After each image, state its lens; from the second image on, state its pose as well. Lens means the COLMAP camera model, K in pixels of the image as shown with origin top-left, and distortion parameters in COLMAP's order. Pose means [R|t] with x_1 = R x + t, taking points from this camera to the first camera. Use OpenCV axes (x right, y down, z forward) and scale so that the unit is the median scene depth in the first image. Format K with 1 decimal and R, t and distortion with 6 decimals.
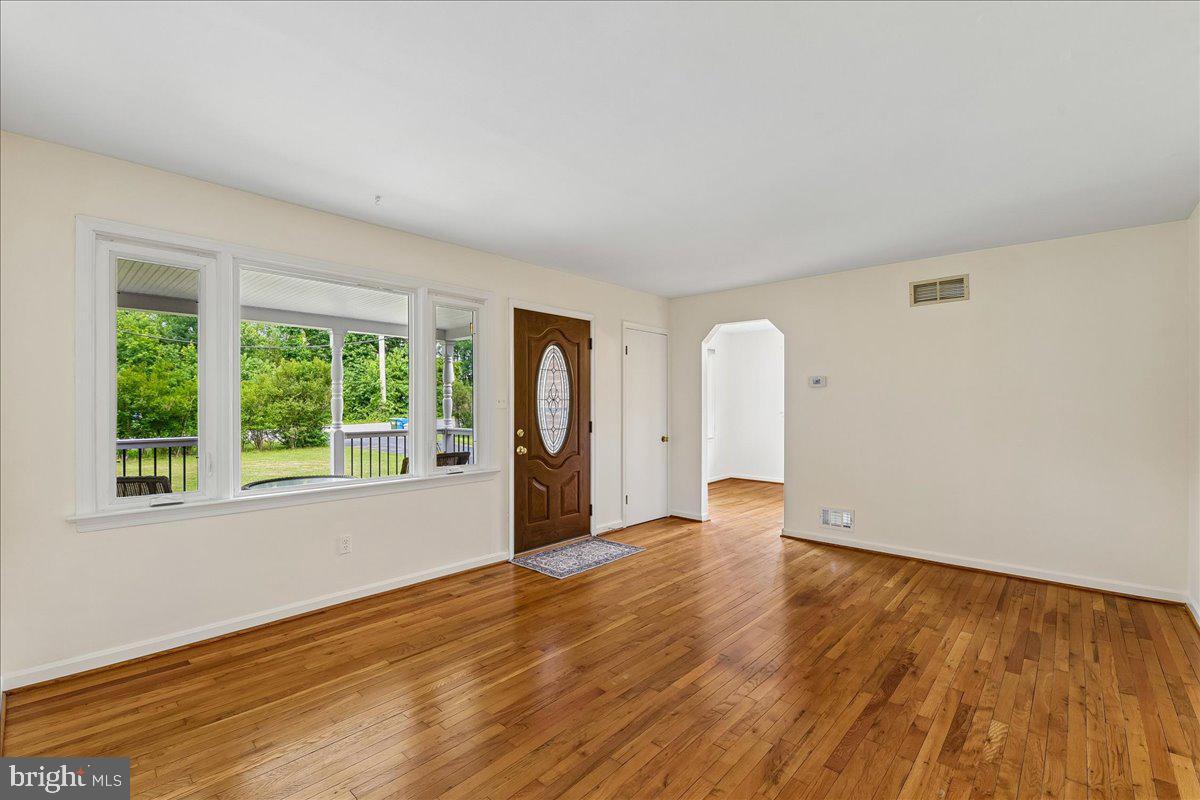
lens RADIAL K [[519.8, 0, 604.2], [0, 519.8, 404.5], [0, 0, 1]] dist [-0.012744, -0.000693]
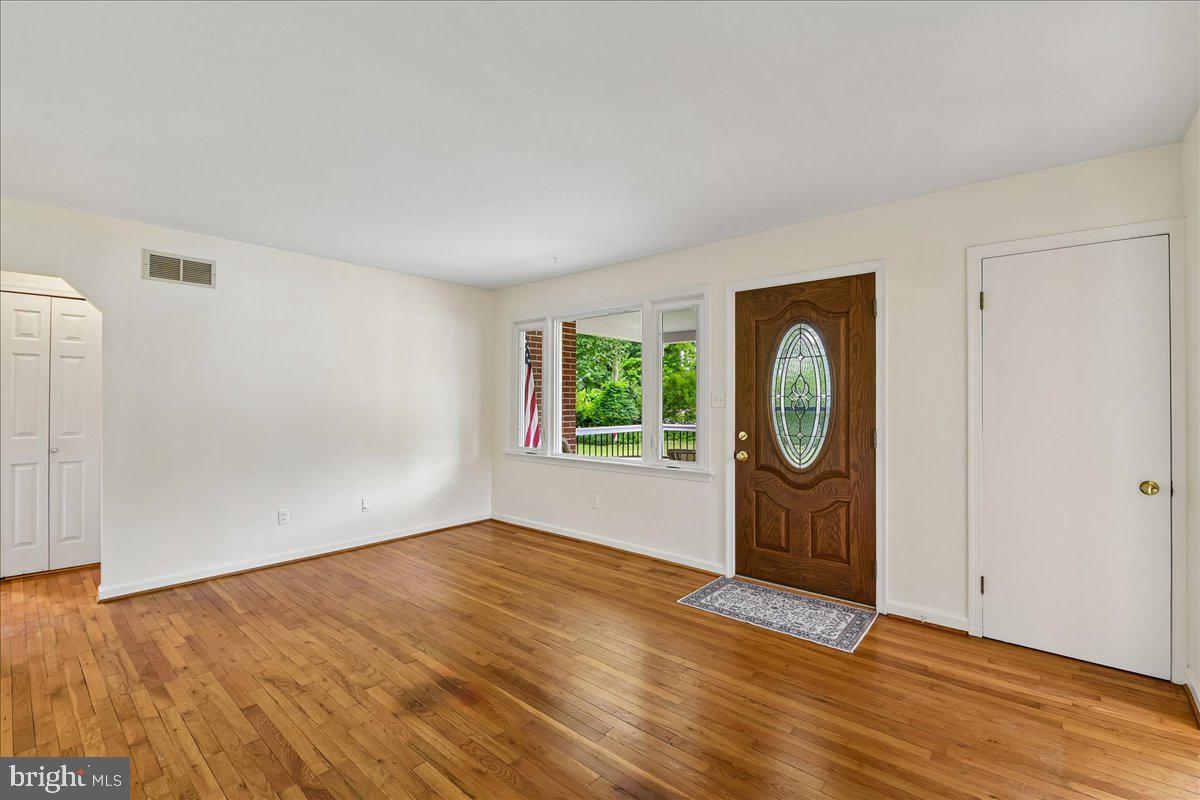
lens RADIAL K [[519.8, 0, 601.3], [0, 519.8, 404.2], [0, 0, 1]] dist [-0.012744, -0.000693]
pose [[0.020098, 0.002955, -0.999794, 0.847530], [-0.004513, 0.999986, 0.002864, 0.001100], [0.999788, 0.004454, 0.020111, 0.921821]]
